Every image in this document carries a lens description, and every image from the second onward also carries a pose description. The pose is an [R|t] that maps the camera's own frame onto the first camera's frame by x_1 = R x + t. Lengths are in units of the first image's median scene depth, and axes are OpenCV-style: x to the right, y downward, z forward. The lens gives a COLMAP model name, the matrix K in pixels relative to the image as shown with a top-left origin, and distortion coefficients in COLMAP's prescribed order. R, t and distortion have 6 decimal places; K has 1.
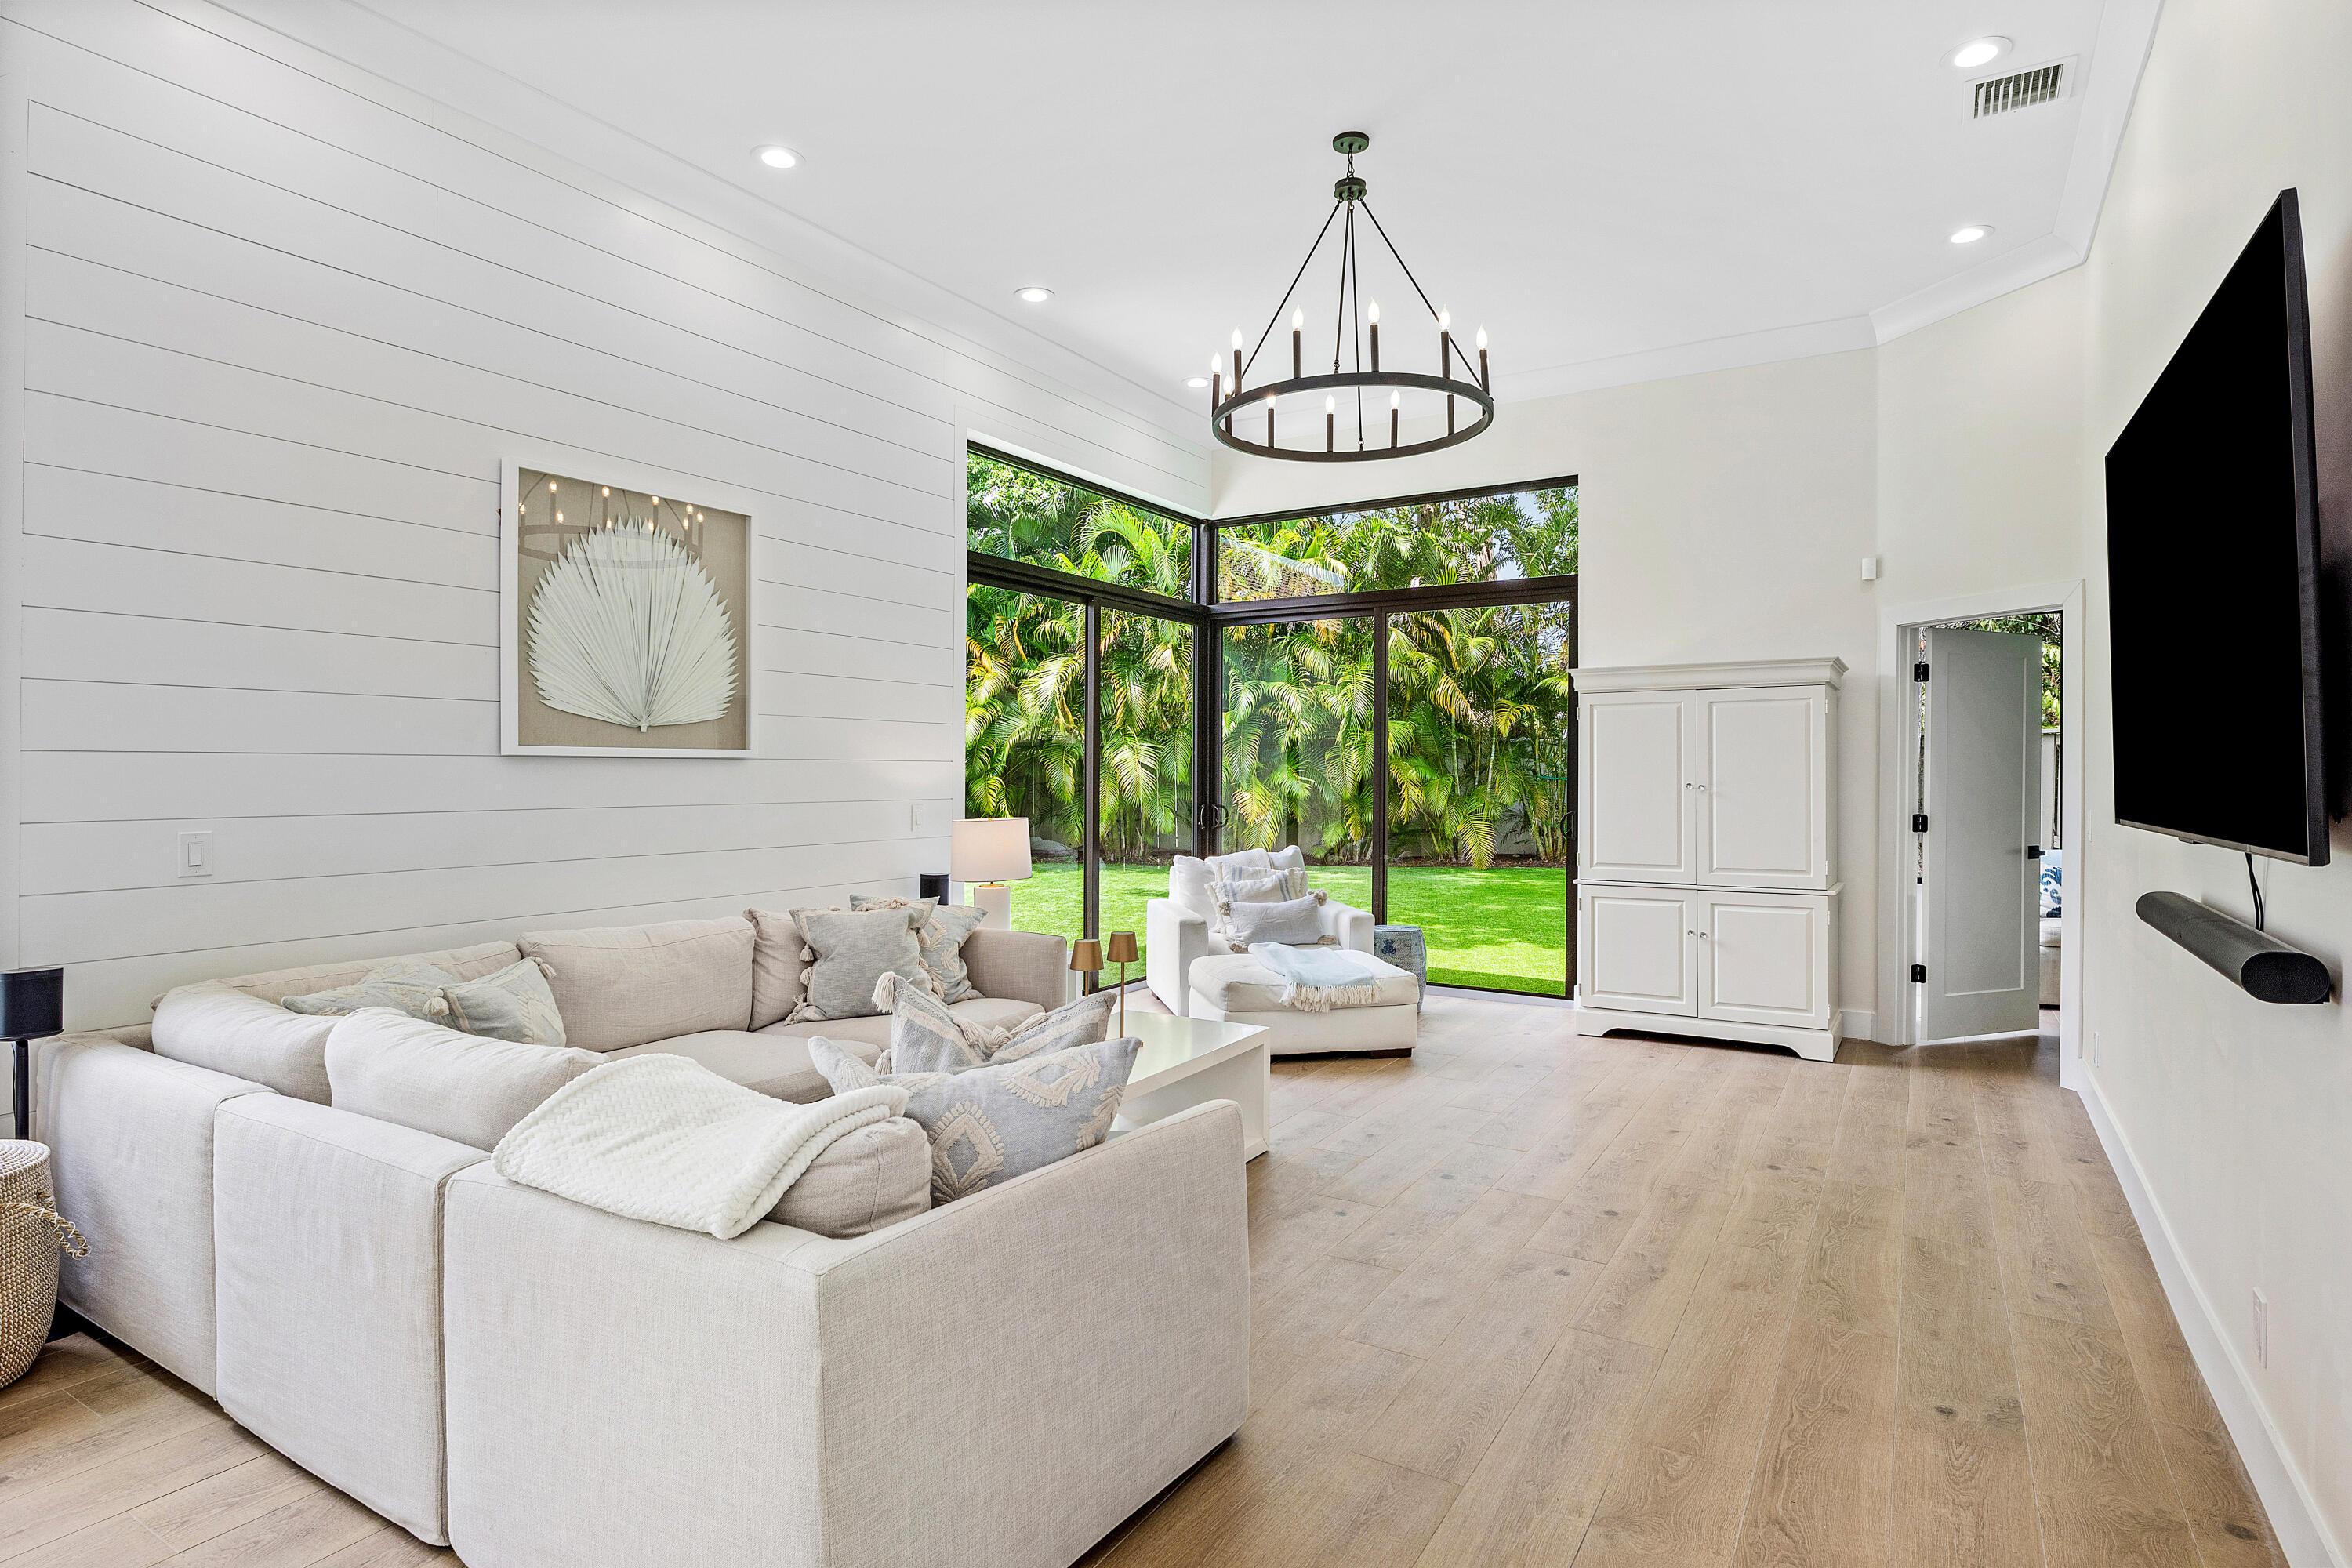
lens RADIAL K [[1229.7, 0, 1175.8], [0, 1229.7, 780.4], [0, 0, 1]] dist [0.001946, 0.000087]
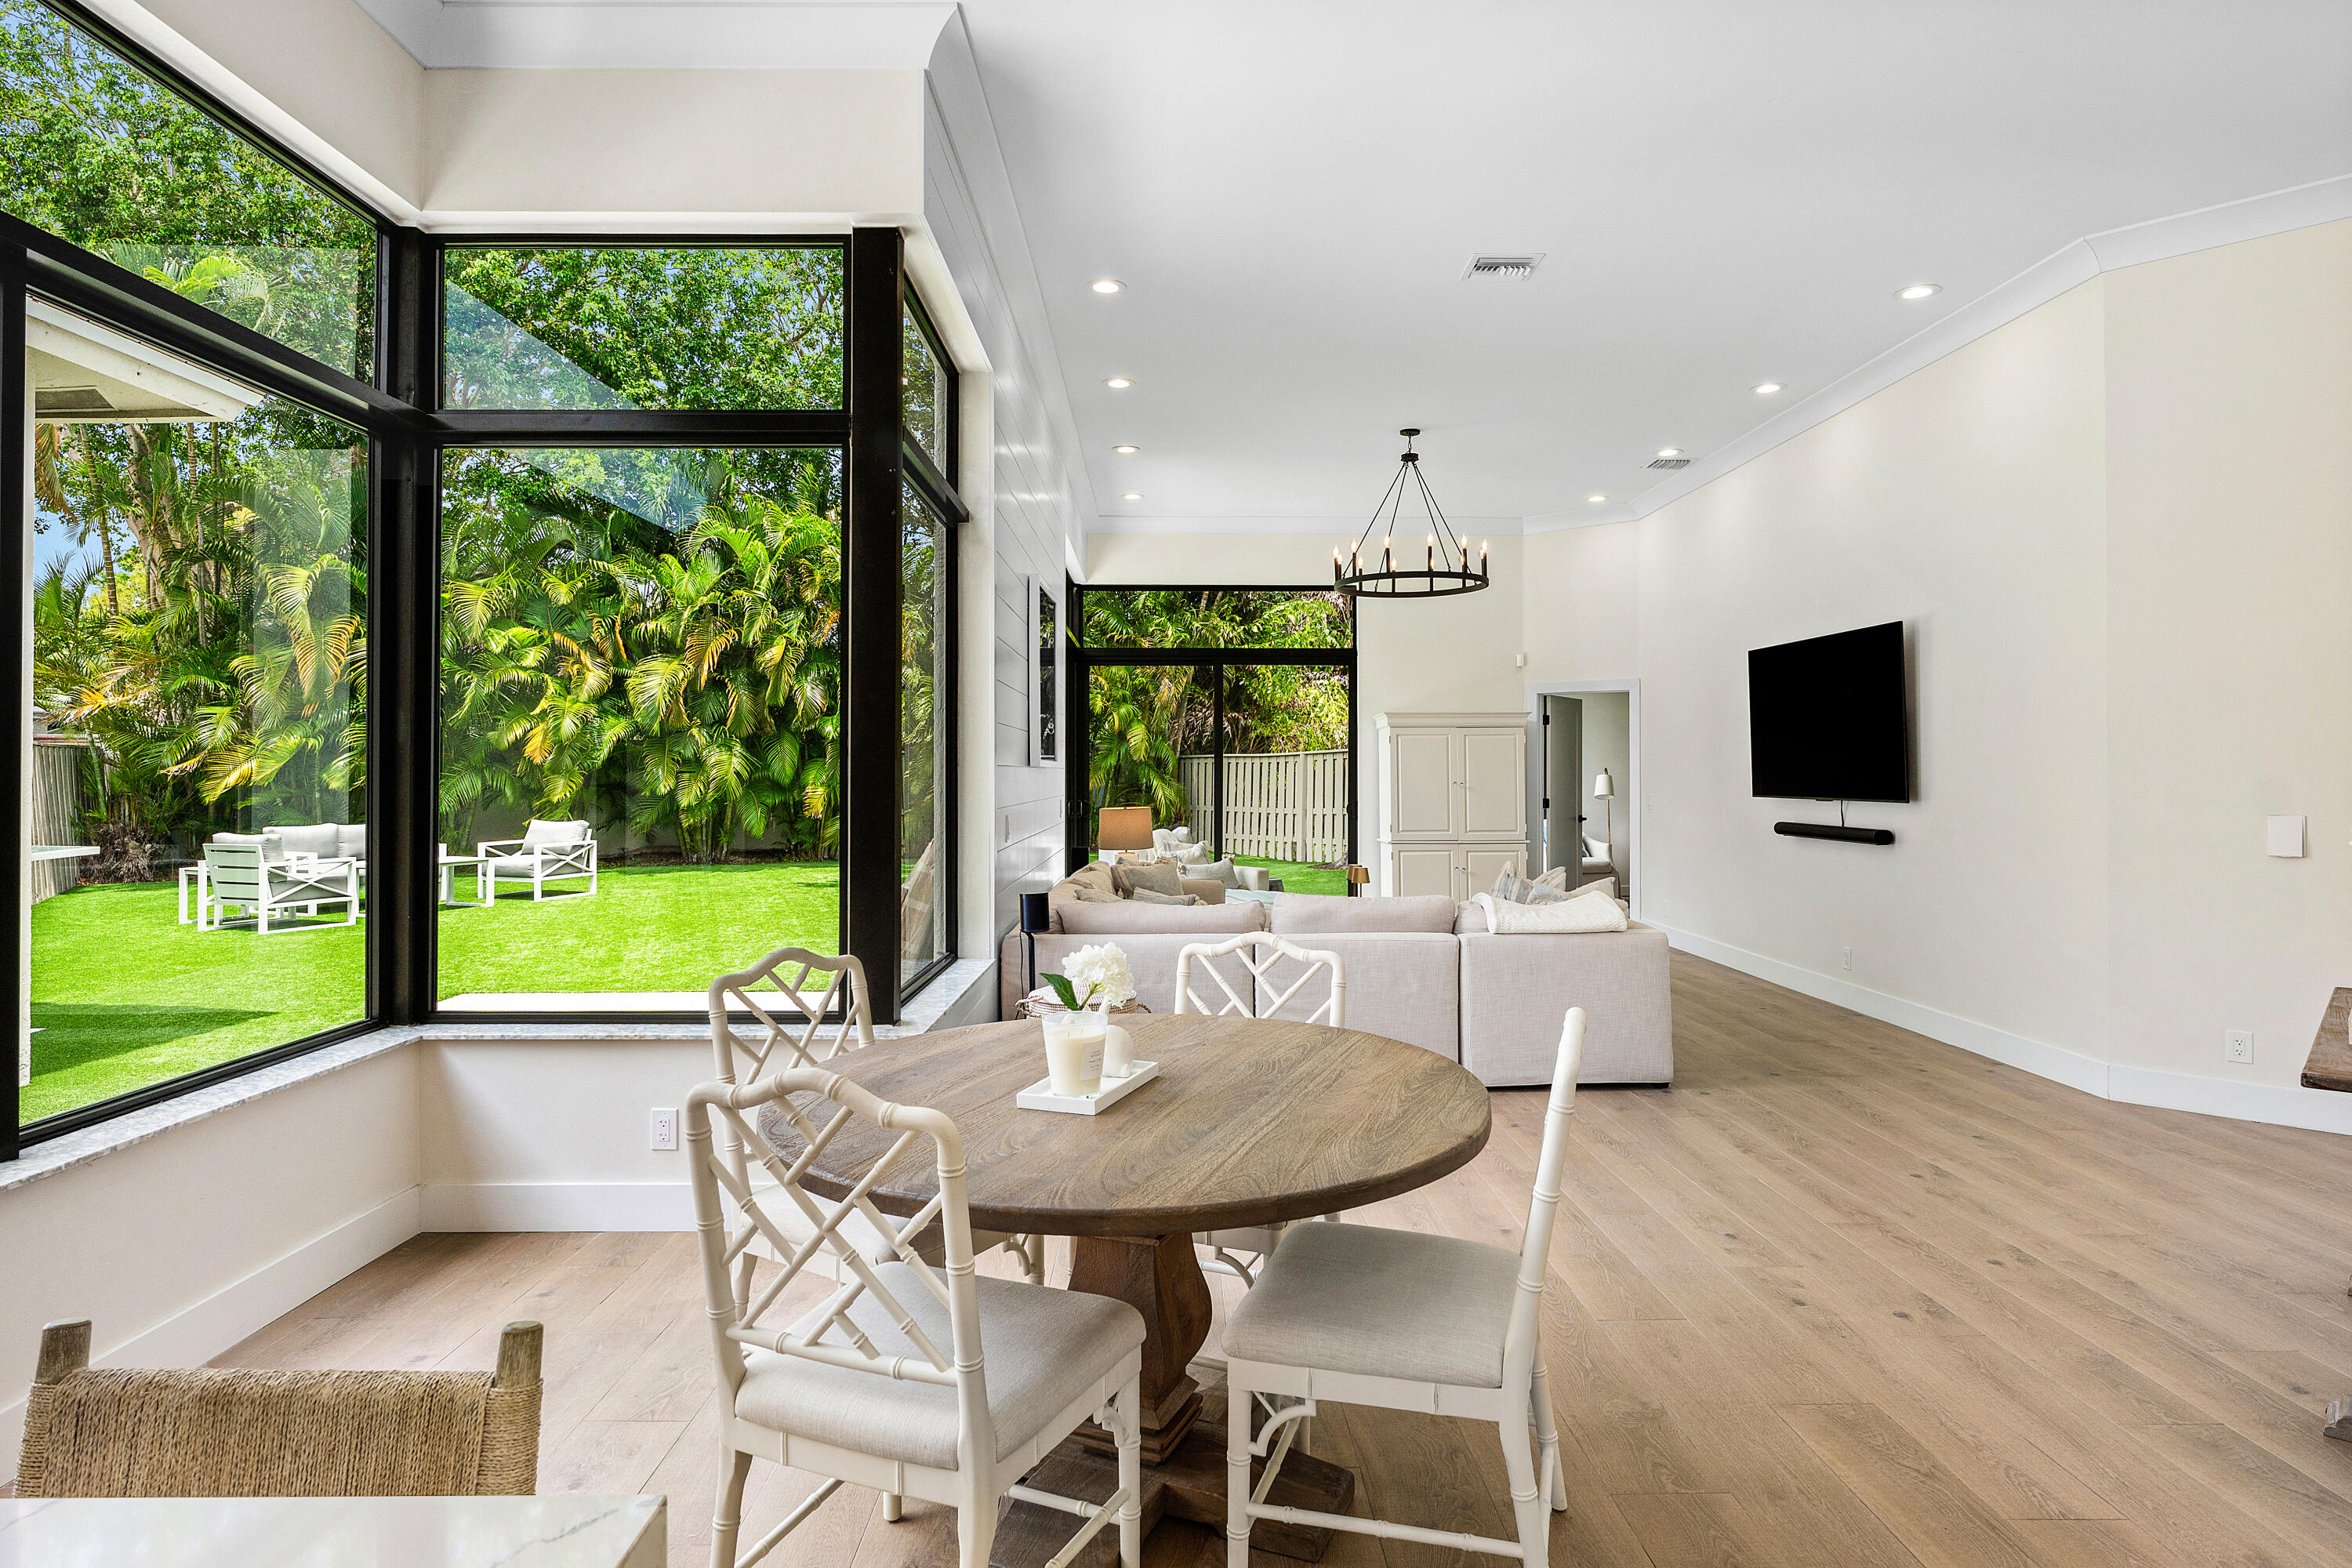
lens RADIAL K [[1298.5, 0, 1176.4], [0, 1298.5, 776.8], [0, 0, 1]] dist [0.000182, -0.000008]
pose [[0.851877, -0.002490, 0.523736, -0.855210], [0.003318, 0.999994, -0.000643, -0.004929], [-0.523731, 0.002285, 0.851881, -0.338298]]
